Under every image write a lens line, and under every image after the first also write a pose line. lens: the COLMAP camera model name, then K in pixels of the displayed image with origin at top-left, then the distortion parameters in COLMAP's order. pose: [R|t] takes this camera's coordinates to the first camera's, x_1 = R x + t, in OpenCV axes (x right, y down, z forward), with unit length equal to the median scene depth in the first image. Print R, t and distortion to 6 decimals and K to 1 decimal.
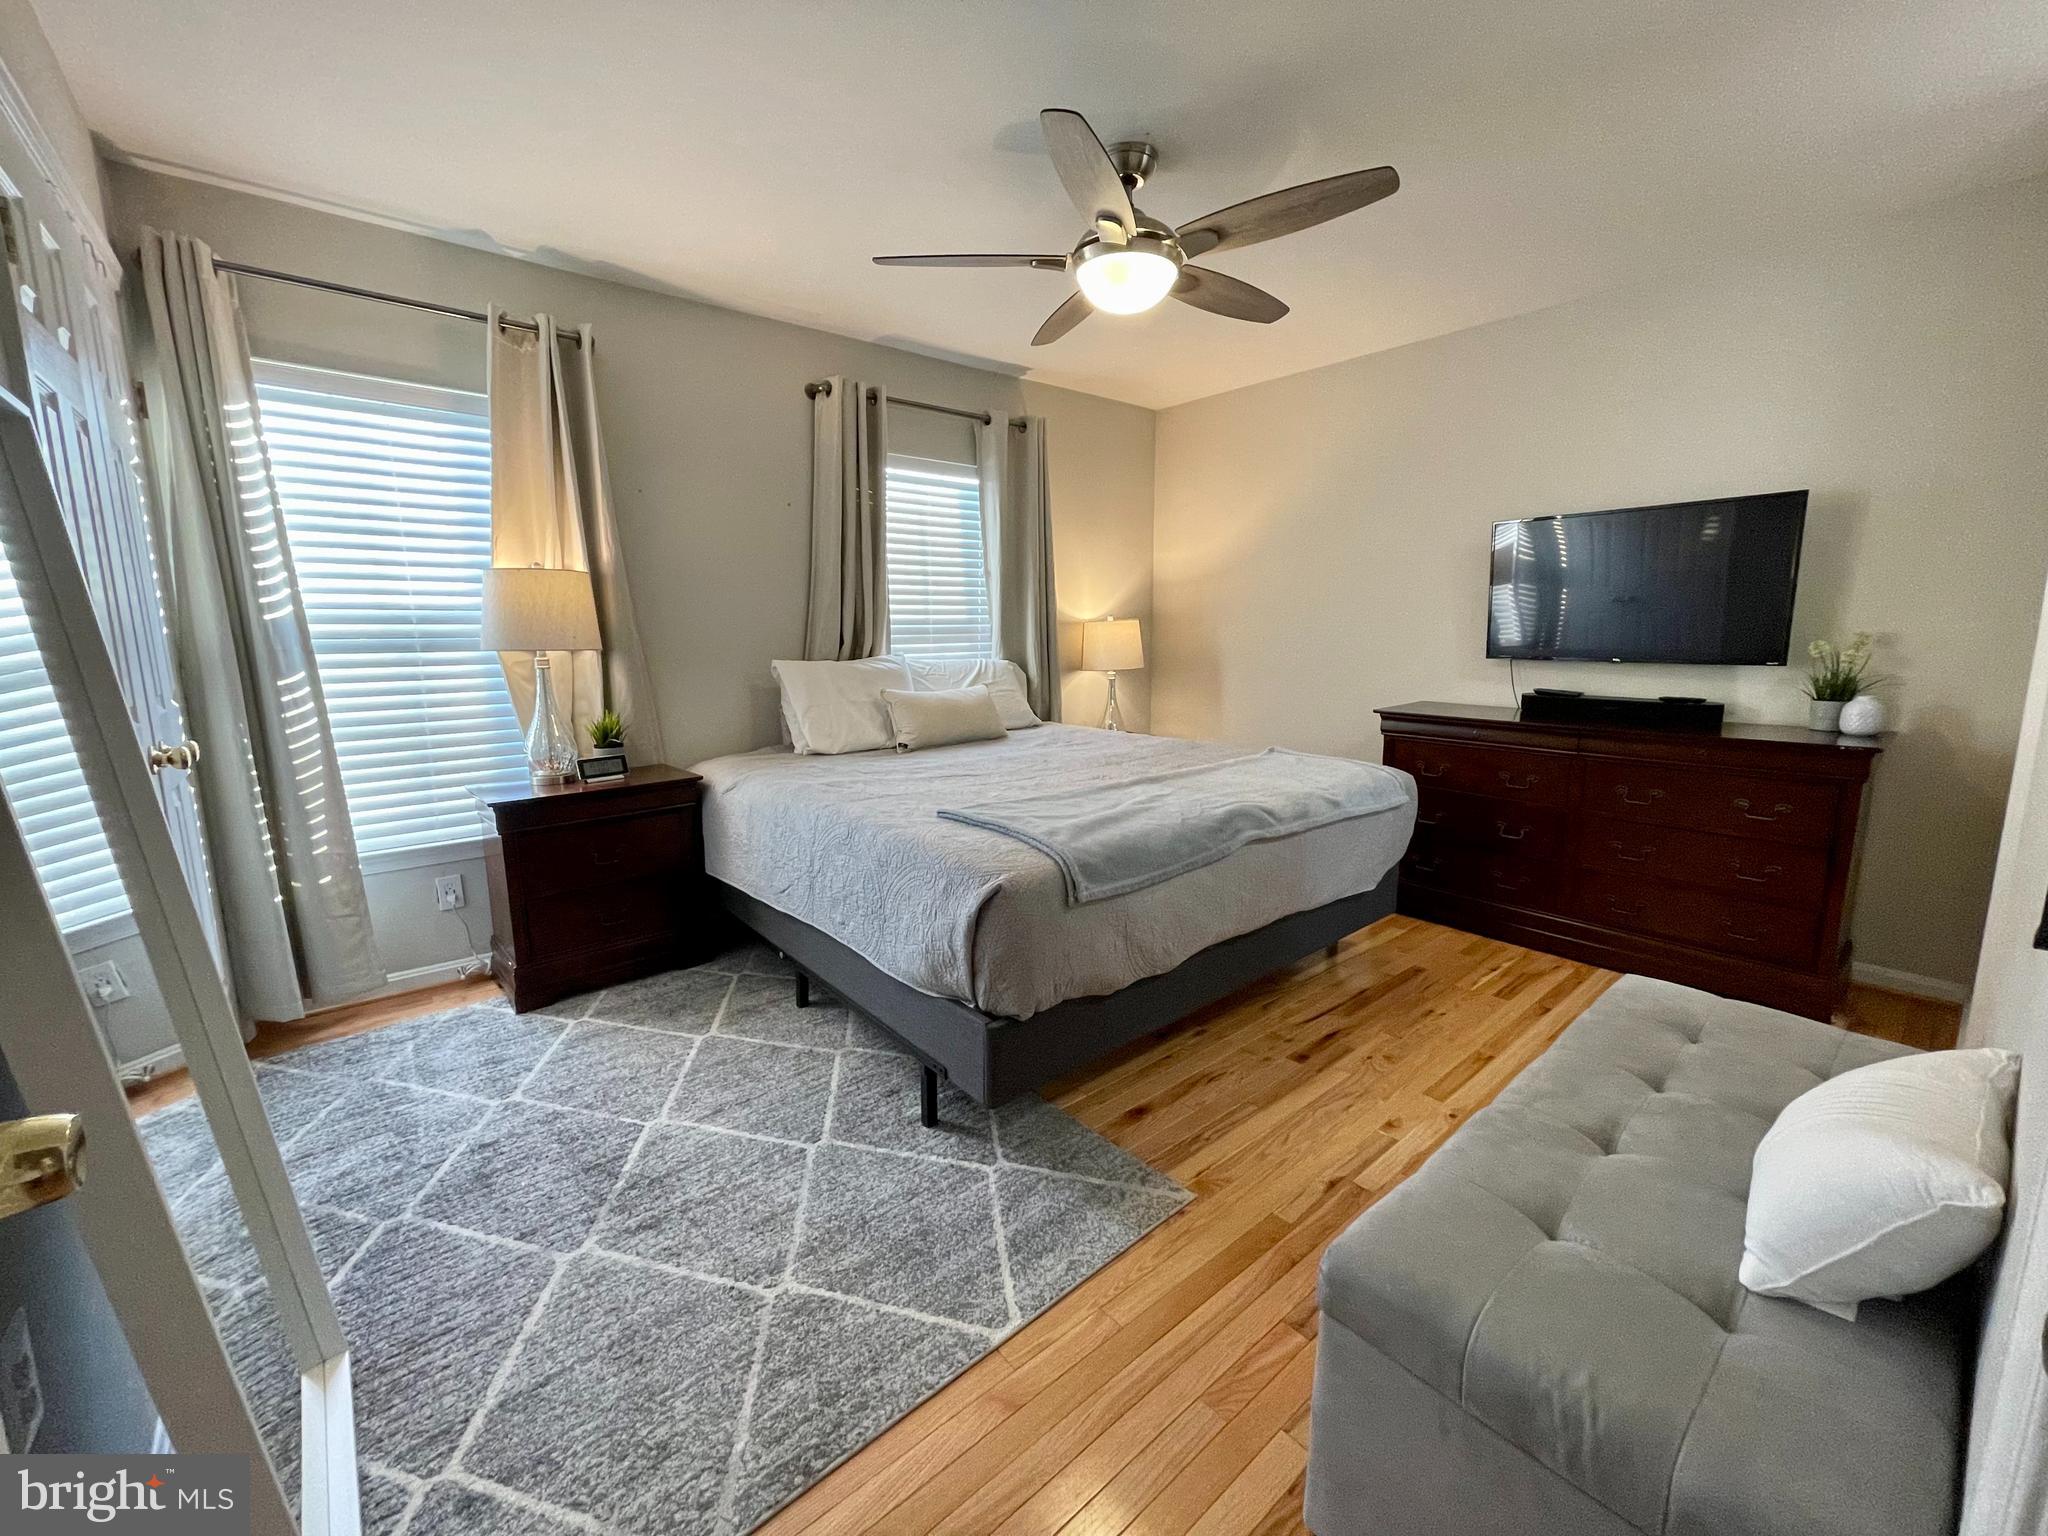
lens RADIAL K [[822.4, 0, 1024.6], [0, 822.4, 761.7], [0, 0, 1]] dist [-0.000435, -0.000012]
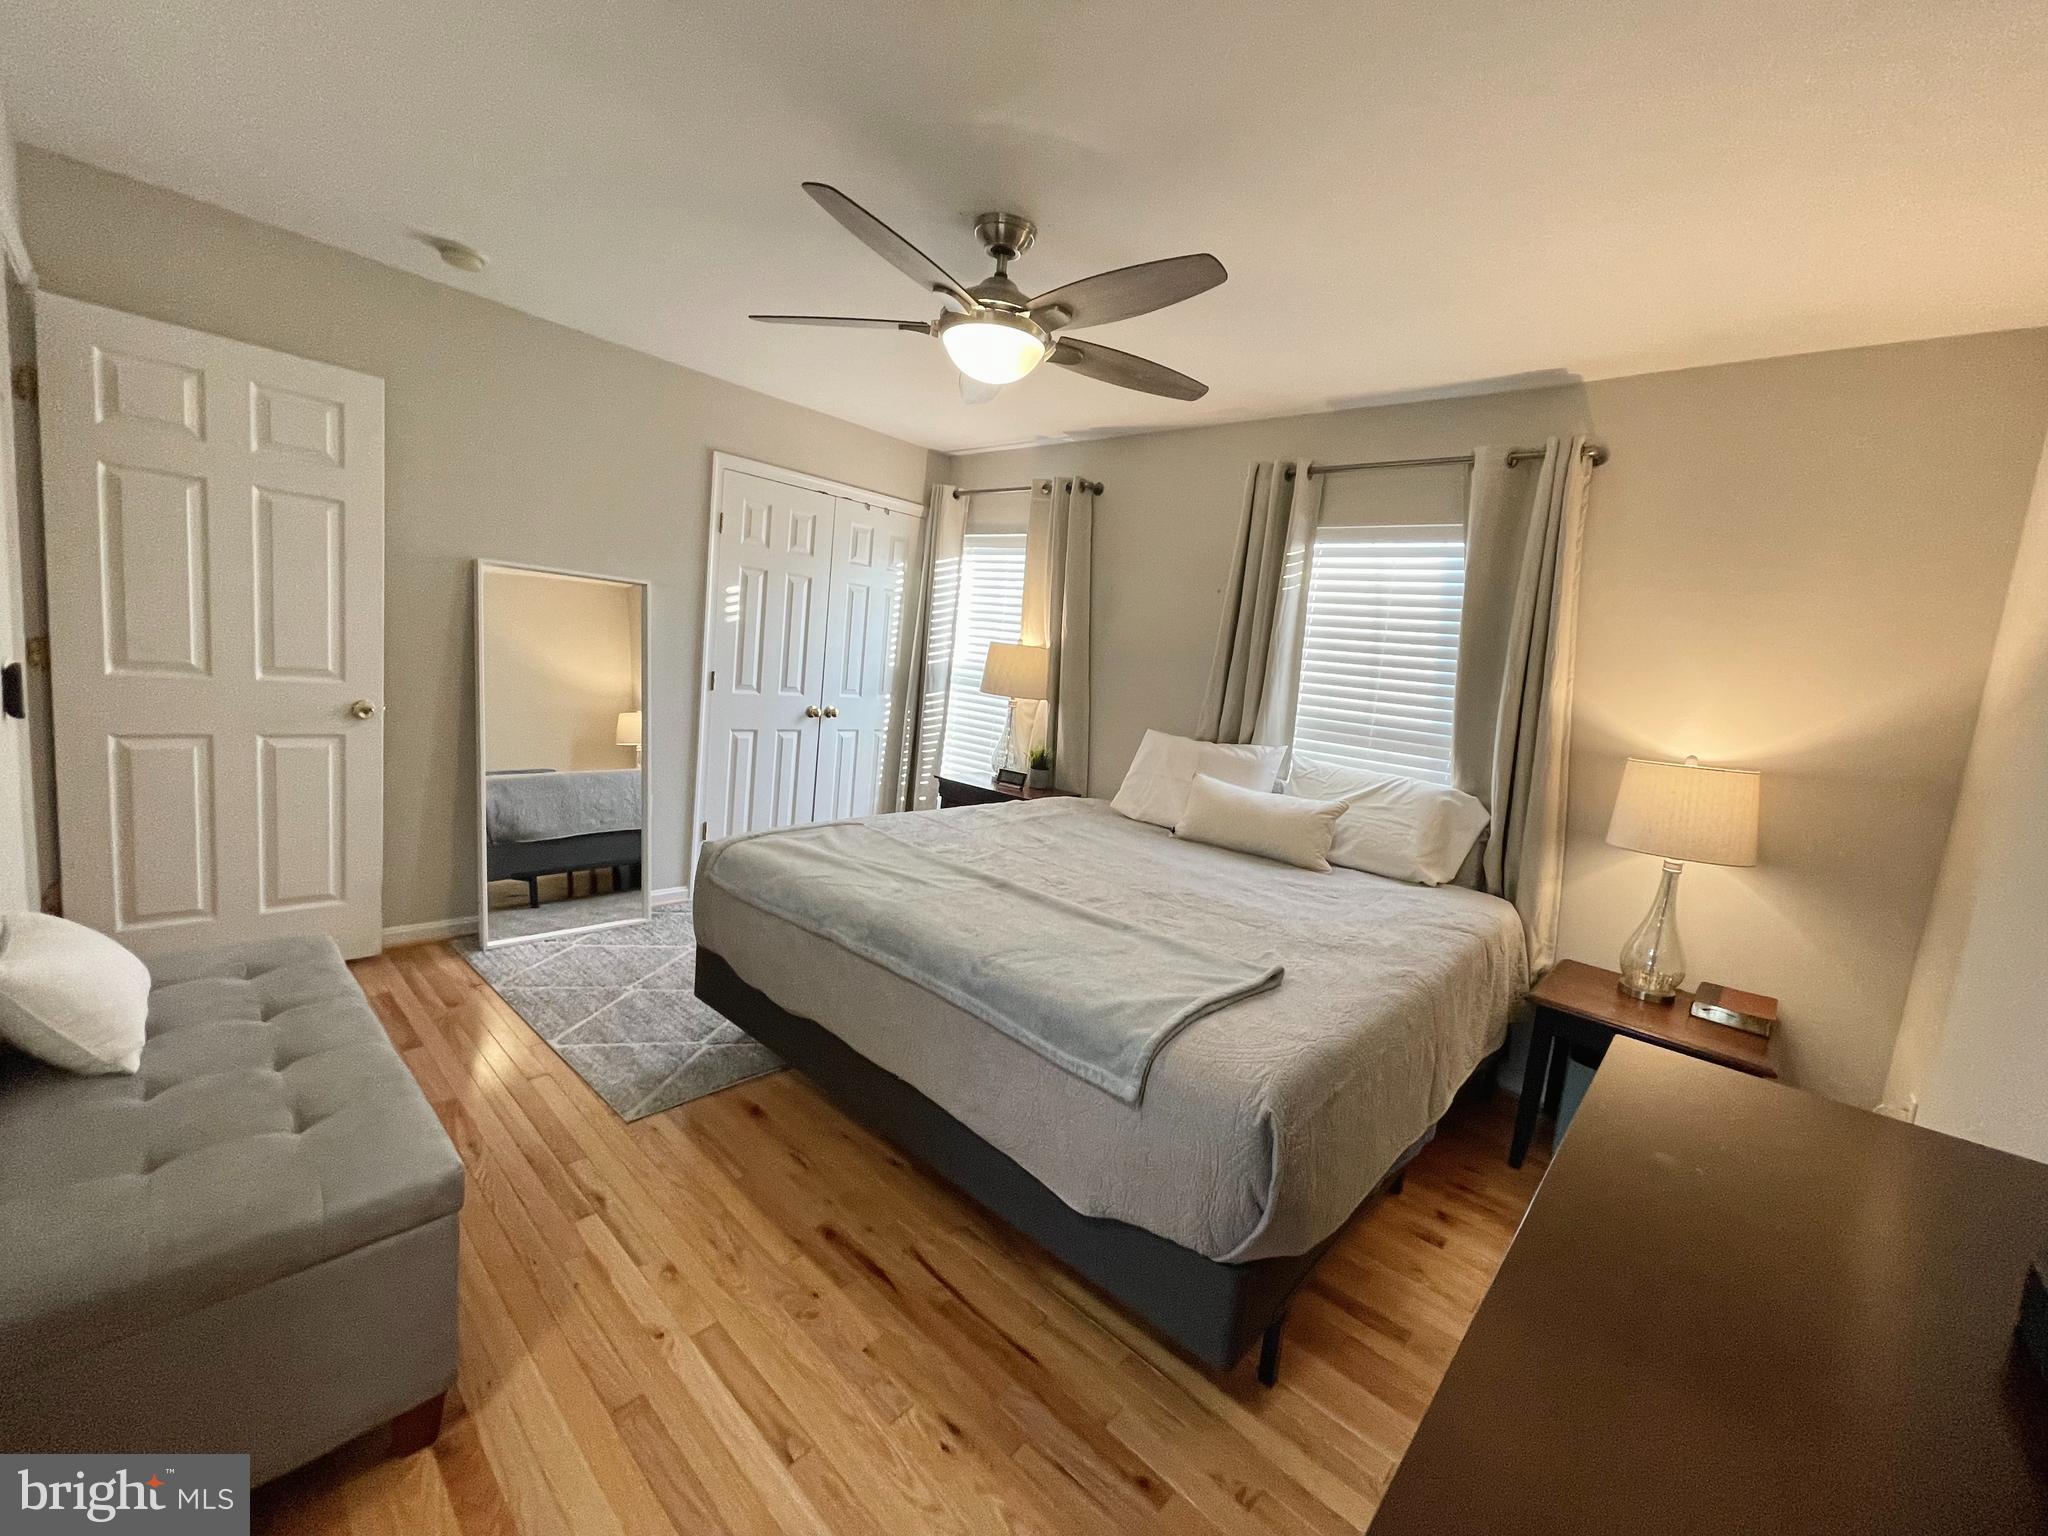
lens RADIAL K [[822.4, 0, 1024.6], [0, 822.4, 761.7], [0, 0, 1]] dist [-0.000435, -0.000012]
pose [[0.131243, 0.149814, -0.979965, 0.922882], [-0.265188, 0.957797, 0.110909, -0.191257], [0.955223, 0.245319, 0.165433, 0.796214]]
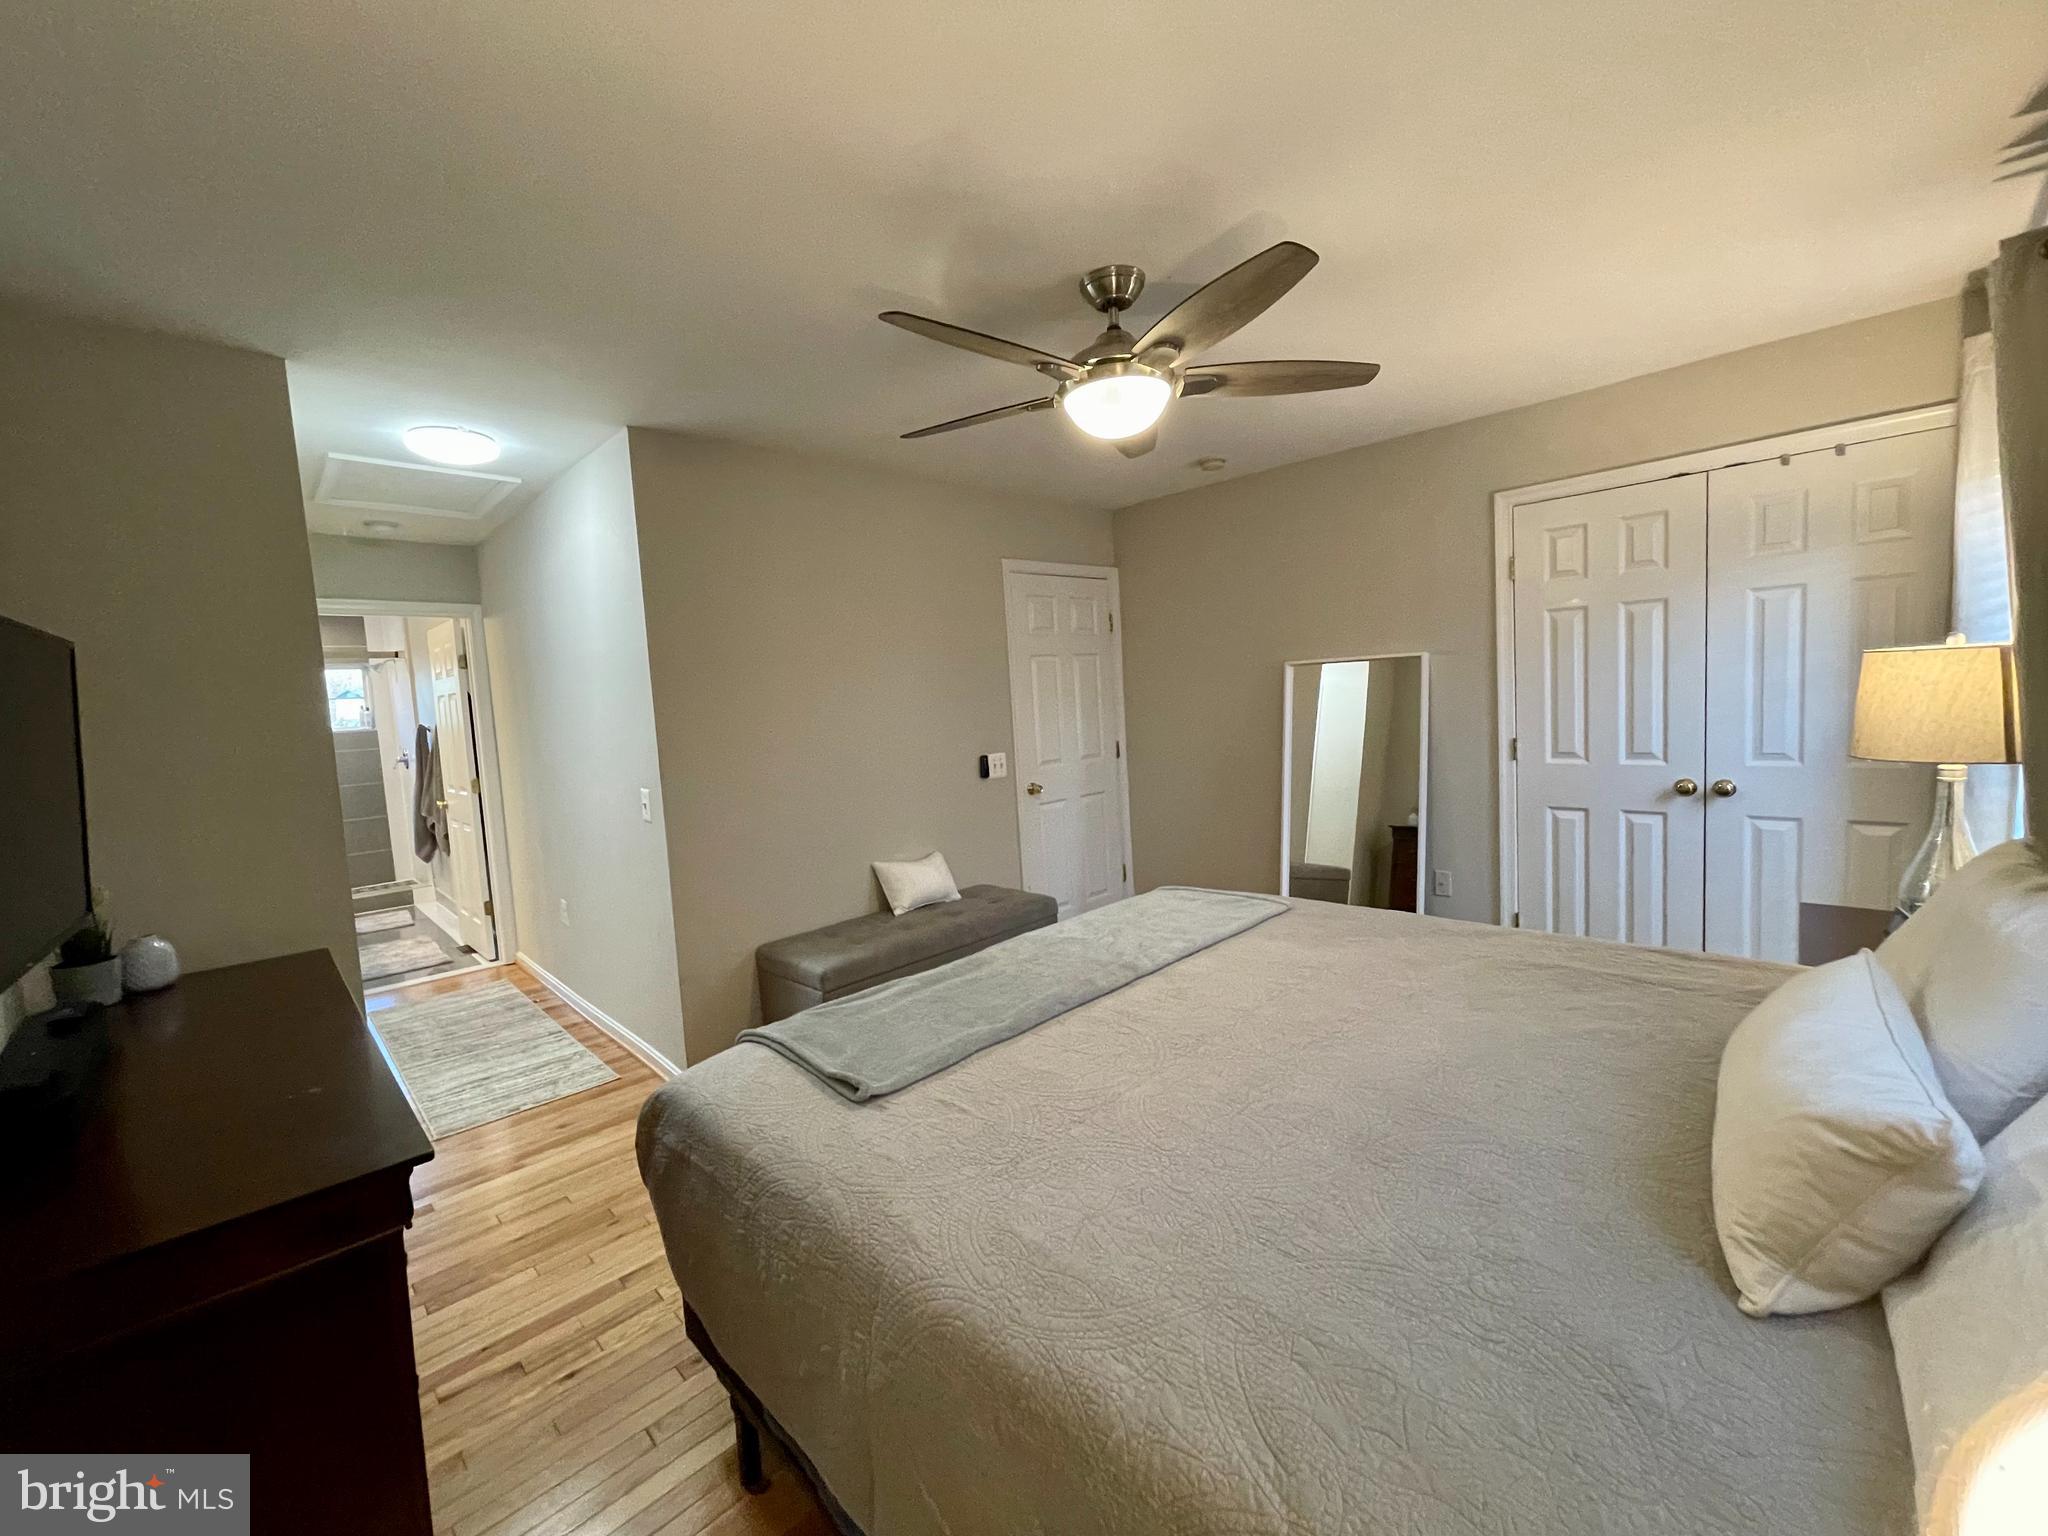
lens RADIAL K [[826.9, 0, 1025.0], [0, 826.9, 759.1], [0, 0, 1]] dist [0.000093, -0.000029]
pose [[-0.995133, 0.070838, -0.068497, 0.242003], [0.052288, 0.968798, 0.242273, -0.348108], [0.083522, 0.237512, -0.967787, 1.626092]]
